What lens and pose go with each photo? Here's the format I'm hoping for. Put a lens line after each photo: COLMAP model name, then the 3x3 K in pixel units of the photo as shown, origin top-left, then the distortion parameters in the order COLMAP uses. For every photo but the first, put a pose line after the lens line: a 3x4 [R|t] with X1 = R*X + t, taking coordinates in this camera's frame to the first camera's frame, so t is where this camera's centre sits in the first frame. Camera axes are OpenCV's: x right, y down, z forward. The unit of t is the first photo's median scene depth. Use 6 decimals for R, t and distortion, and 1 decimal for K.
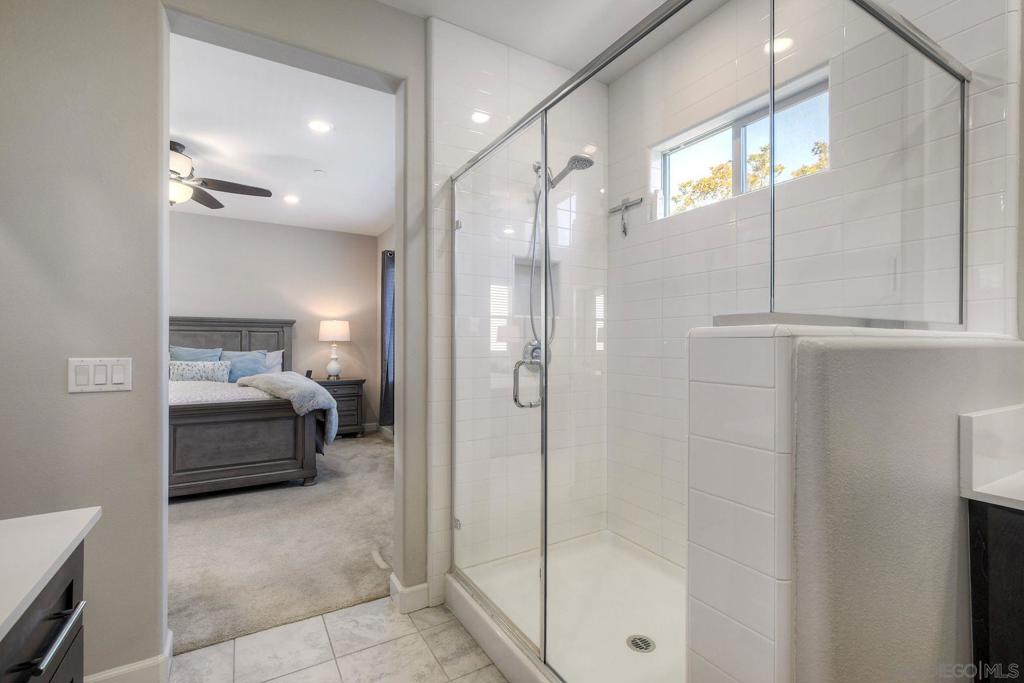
lens RADIAL K [[458.6, 0, 508.8], [0, 458.6, 342.7], [0, 0, 1]] dist [0.000062, 0.001024]
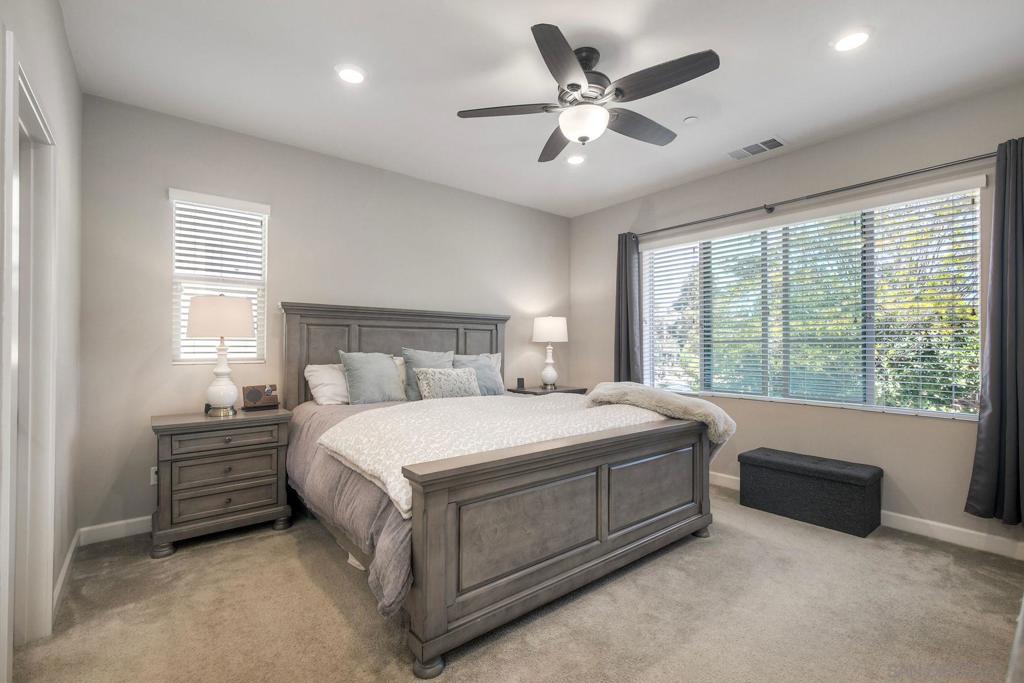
lens RADIAL K [[458.6, 0, 513.8], [0, 458.6, 342.1], [0, 0, 1]] dist [0.000062, 0.001024]
pose [[0.988292, 0.001981, 0.152560, -0.591434], [-0.000912, 0.999975, -0.007075, 0.002190], [-0.152570, 0.006852, 0.988269, 0.213714]]
